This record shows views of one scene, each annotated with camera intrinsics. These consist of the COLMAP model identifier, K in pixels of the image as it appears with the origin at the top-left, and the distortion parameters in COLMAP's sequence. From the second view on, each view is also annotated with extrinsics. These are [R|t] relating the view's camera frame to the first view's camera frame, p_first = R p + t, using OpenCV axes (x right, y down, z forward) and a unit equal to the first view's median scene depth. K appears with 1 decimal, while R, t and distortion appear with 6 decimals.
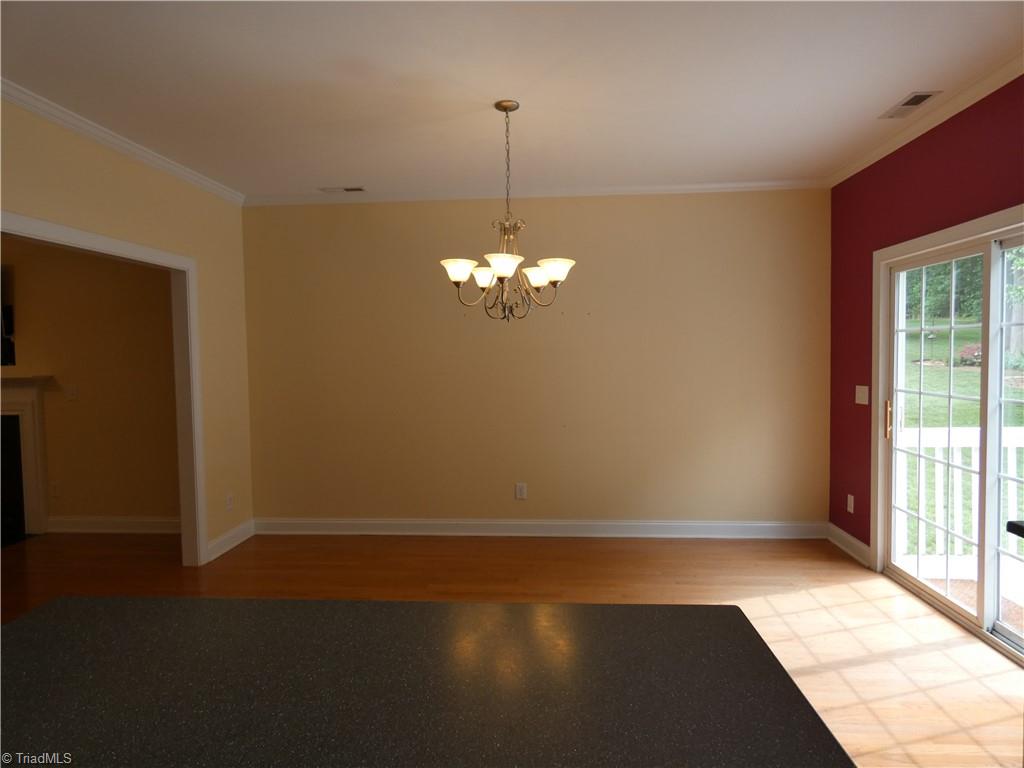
lens RADIAL K [[615.0, 0, 512.1], [0, 615.0, 381.6], [0, 0, 1]] dist [0.001360, -0.005170]
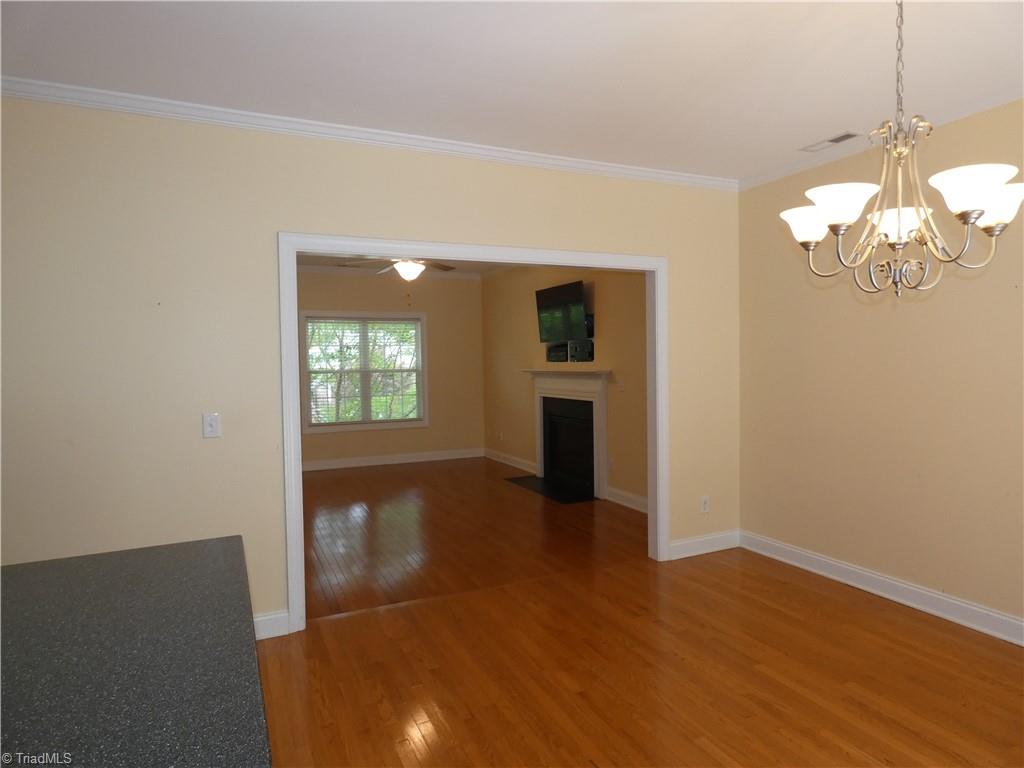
lens RADIAL K [[615.0, 0, 513.4], [0, 615.0, 380.0], [0, 0, 1]] dist [0.001360, -0.005170]
pose [[0.485977, 0.034438, -0.873293, 0.277447], [-0.032532, 0.999244, 0.021301, -0.013450], [0.873366, 0.018059, 0.486729, 0.323974]]
